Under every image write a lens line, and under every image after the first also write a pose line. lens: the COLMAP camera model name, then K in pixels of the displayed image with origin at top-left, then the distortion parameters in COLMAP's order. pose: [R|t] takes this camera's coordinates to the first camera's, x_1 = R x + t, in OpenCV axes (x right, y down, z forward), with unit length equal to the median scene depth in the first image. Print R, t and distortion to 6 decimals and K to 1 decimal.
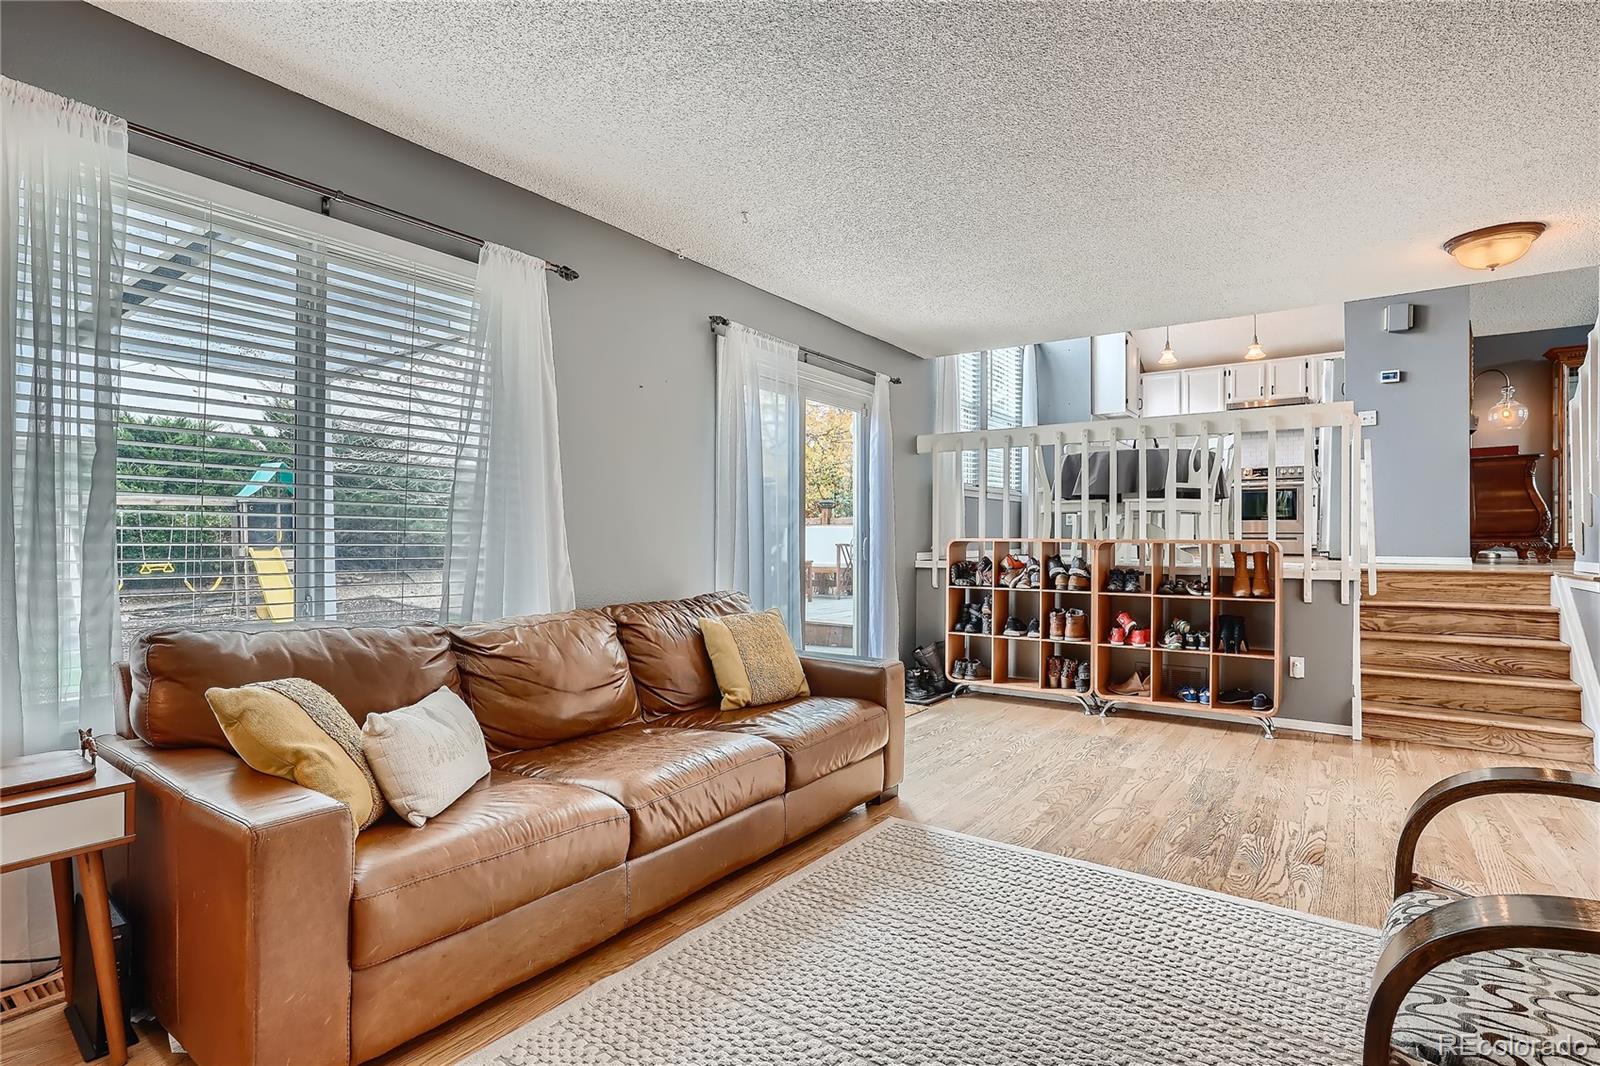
lens RADIAL K [[791.3, 0, 796.6], [0, 791.3, 536.0], [0, 0, 1]] dist [-0.029931, 0.015018]
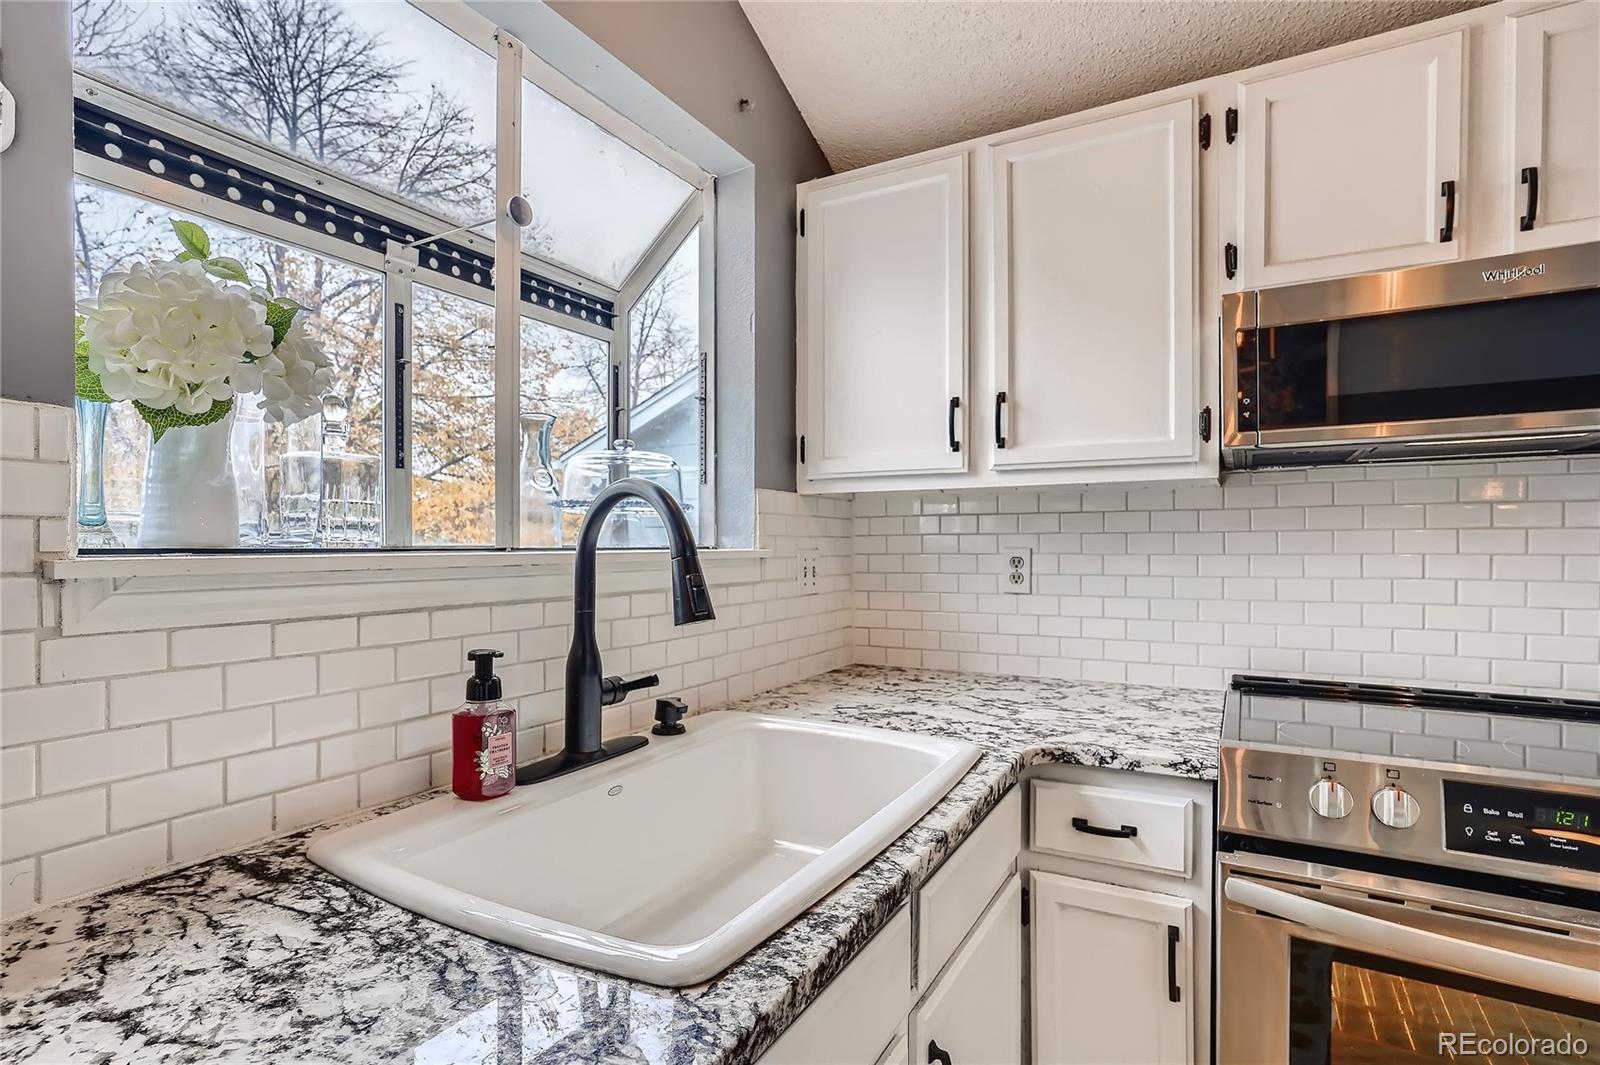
lens RADIAL K [[791.3, 0, 786.1], [0, 791.3, 548.3], [0, 0, 1]] dist [-0.029931, 0.015018]
pose [[0.995852, -0.001015, 0.090987, 0.439939], [0.000010, 0.999939, 0.011043, -0.117773], [-0.090993, -0.010996, 0.995791, 0.838926]]
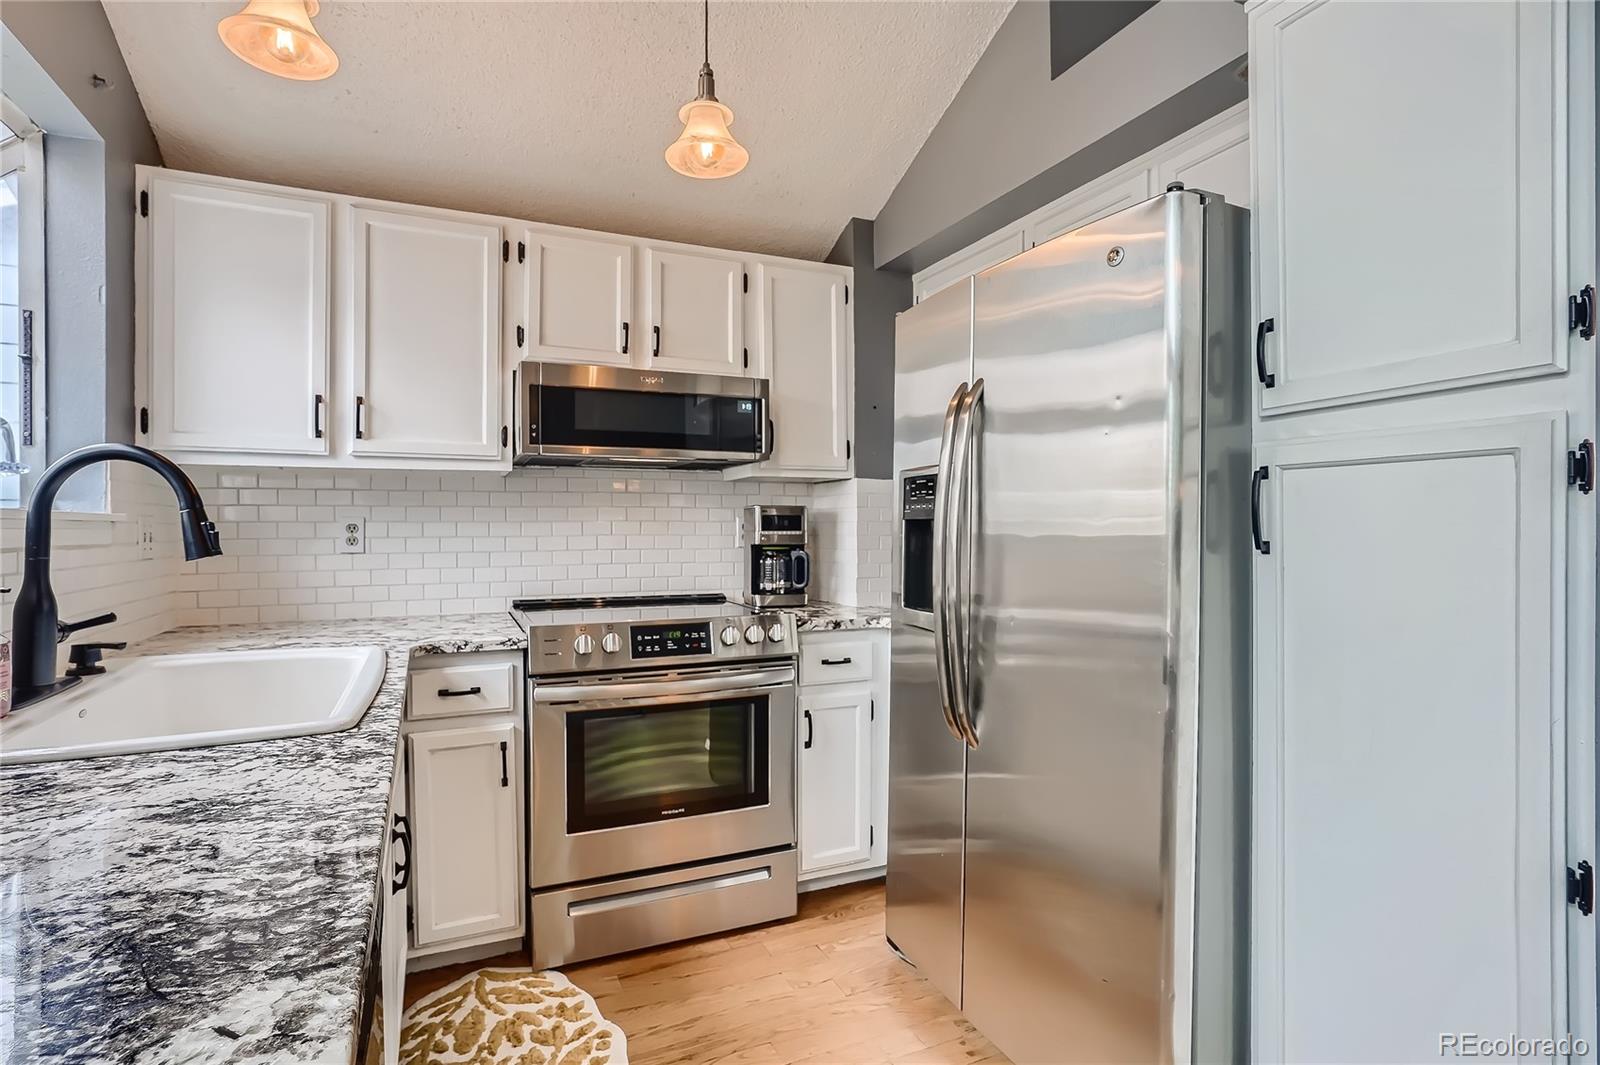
lens RADIAL K [[791.3, 0, 797.3], [0, 791.3, 526.8], [0, 0, 1]] dist [-0.029931, 0.015018]
pose [[0.501497, 0.000959, 0.865159, 0.362498], [-0.001396, 0.999999, -0.000299, -0.111953], [-0.865159, -0.001058, 0.501497, 0.778508]]
